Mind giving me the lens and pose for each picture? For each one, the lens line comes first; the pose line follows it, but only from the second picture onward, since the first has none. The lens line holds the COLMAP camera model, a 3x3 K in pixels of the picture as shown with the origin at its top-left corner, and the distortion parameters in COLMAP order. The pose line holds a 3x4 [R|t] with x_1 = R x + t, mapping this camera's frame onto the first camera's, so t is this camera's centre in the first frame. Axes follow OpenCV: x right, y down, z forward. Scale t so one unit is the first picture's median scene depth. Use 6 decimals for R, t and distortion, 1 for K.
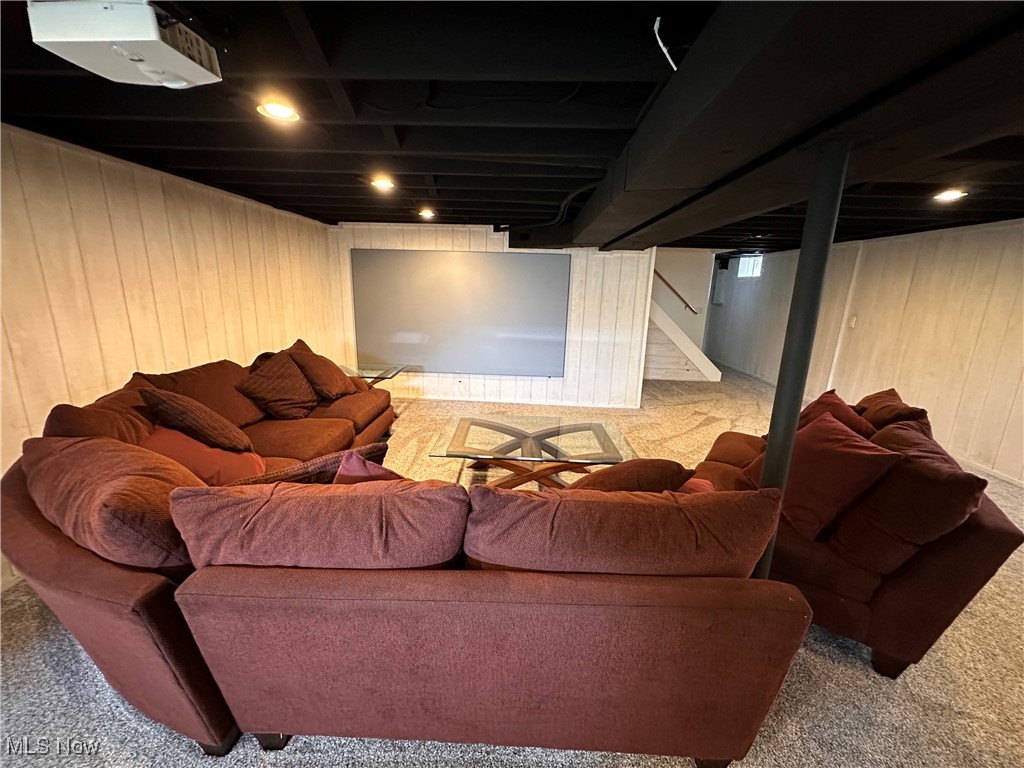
lens RADIAL K [[409.3, 0, 510.5], [0, 409.3, 382.4], [0, 0, 1]] dist [-0.001336, 0.000243]
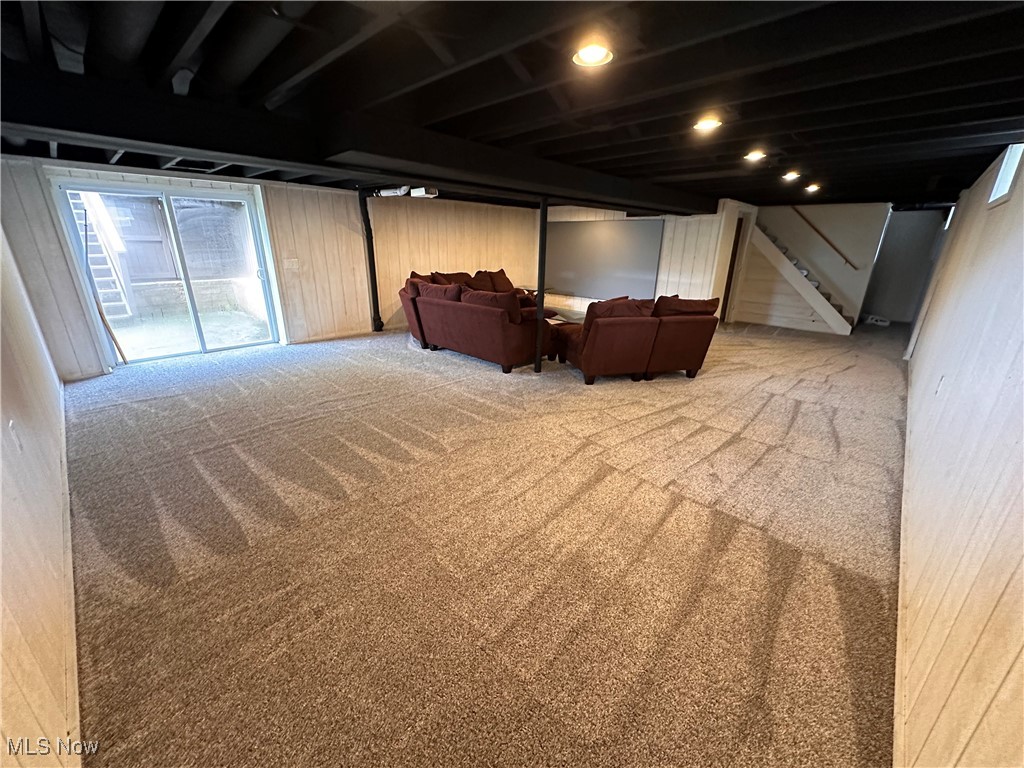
lens RADIAL K [[409.3, 0, 509.3], [0, 409.3, 382.7], [0, 0, 1]] dist [-0.001336, 0.000243]
pose [[0.756093, 0.204951, -0.621545, 0.755019], [-0.144004, 0.978525, 0.147486, 0.122211], [0.638425, -0.022008, 0.769370, -0.494625]]
